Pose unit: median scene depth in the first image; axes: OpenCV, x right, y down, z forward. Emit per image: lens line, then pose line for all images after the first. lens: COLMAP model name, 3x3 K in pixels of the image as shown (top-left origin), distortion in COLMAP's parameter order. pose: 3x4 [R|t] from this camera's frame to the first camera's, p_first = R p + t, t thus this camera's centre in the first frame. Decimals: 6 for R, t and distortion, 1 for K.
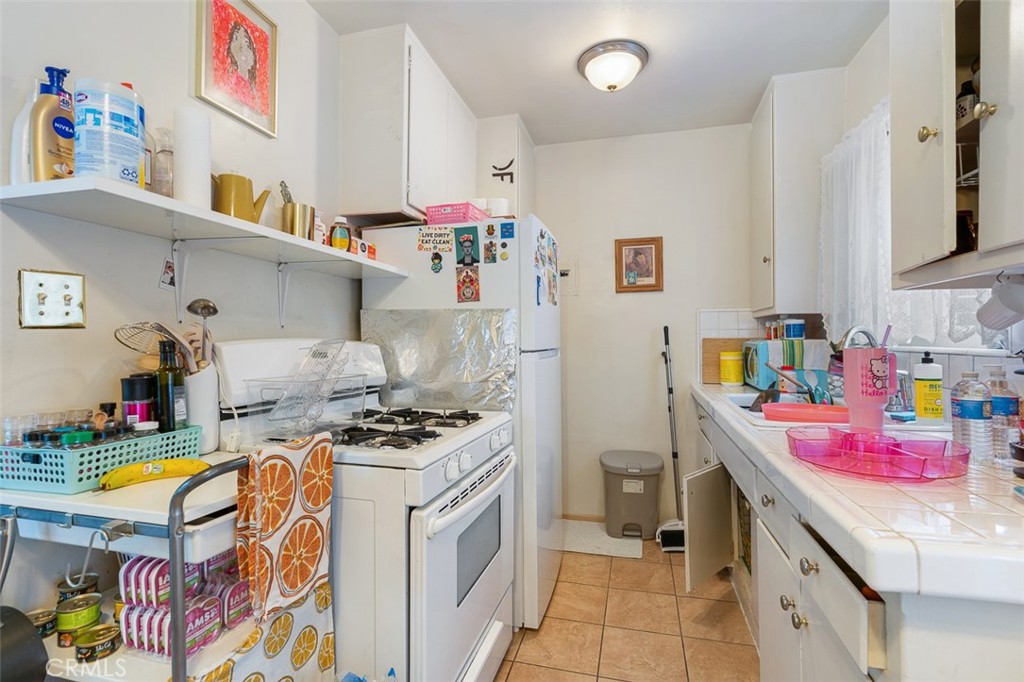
lens RADIAL K [[470.6, 0, 519.1], [0, 470.6, 334.6], [0, 0, 1]] dist [-0.002231, 0.000270]
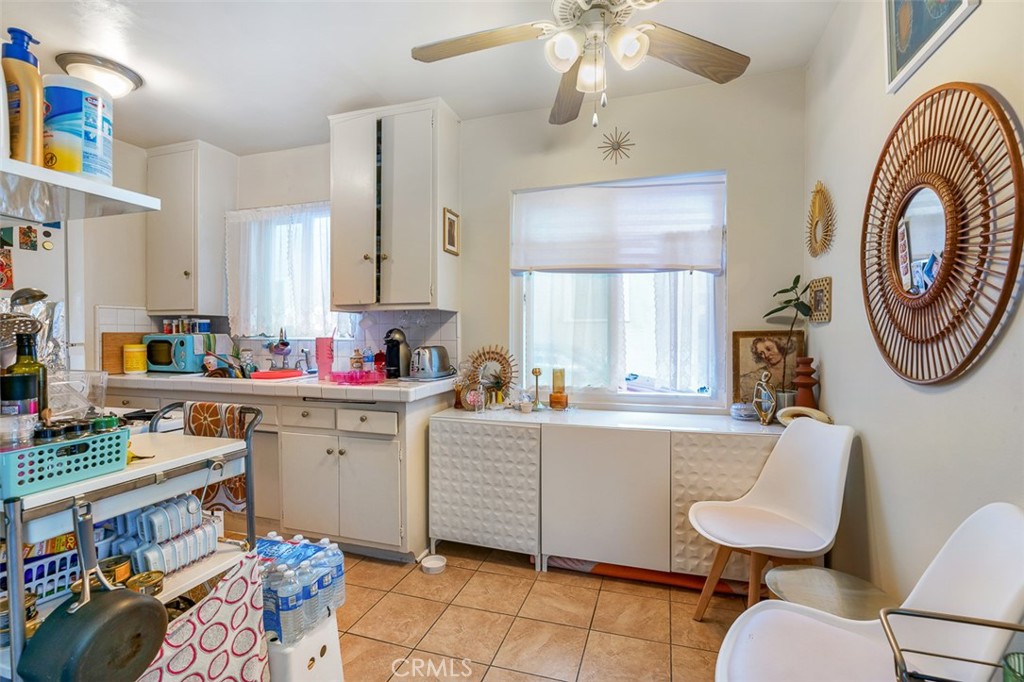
lens RADIAL K [[470.6, 0, 519.1], [0, 470.6, 334.6], [0, 0, 1]] dist [-0.002231, 0.000270]
pose [[0.051824, 0.000486, 0.998656, -0.922743], [-0.011572, 0.999933, 0.000114, 0.001994], [-0.998589, -0.011563, 0.051826, -0.003816]]
